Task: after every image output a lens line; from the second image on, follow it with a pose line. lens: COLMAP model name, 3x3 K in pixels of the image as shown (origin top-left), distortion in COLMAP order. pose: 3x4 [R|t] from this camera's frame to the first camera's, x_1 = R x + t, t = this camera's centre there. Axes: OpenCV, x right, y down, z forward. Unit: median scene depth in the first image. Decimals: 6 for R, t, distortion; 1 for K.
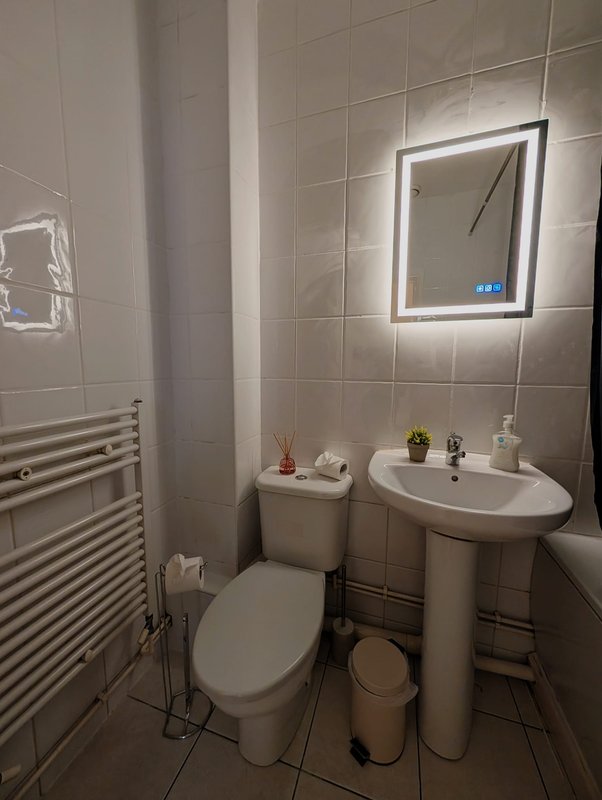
lens RADIAL K [[303.0, 0, 303.1], [0, 303.0, 398.8], [0, 0, 1]] dist [0.000371, 0.000093]
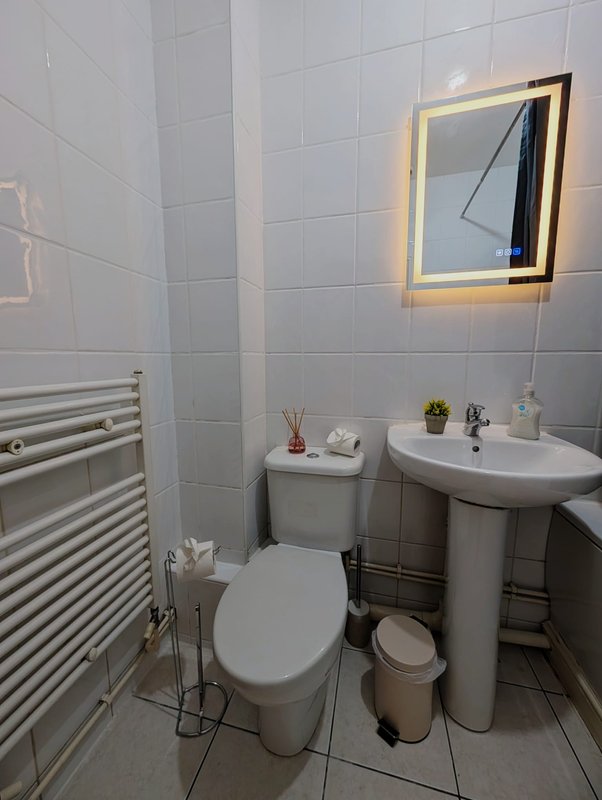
lens RADIAL K [[303.0, 0, 303.1], [0, 303.0, 398.8], [0, 0, 1]] dist [0.000371, 0.000093]
pose [[0.997648, -0.016941, 0.066421, -0.111281], [0.015716, 0.999698, 0.018917, 0.072795], [-0.066722, -0.017829, 0.997612, 0.066146]]
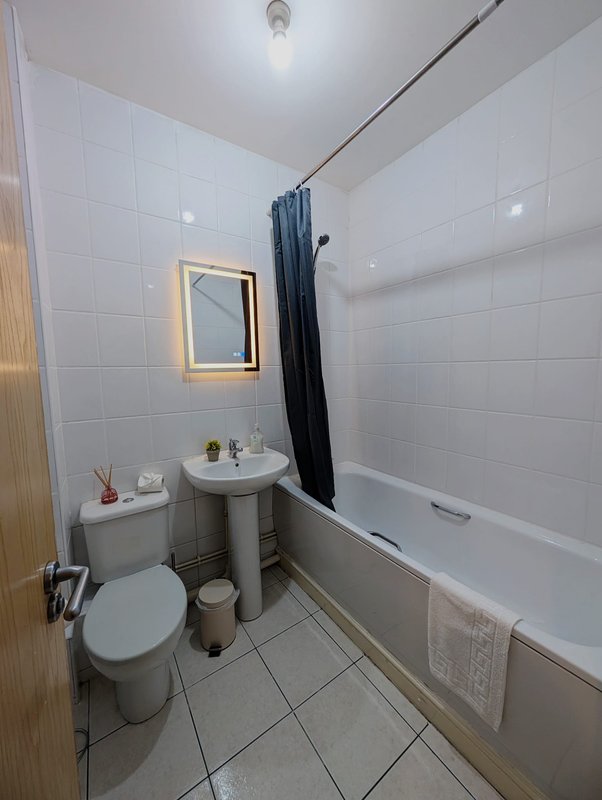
lens RADIAL K [[303.0, 0, 303.1], [0, 303.0, 398.8], [0, 0, 1]] dist [0.000371, 0.000093]
pose [[0.609532, -0.090948, 0.787527, -0.566662], [0.111537, 0.993355, 0.028390, -0.111116], [-0.784876, 0.070533, 0.615626, -0.362035]]
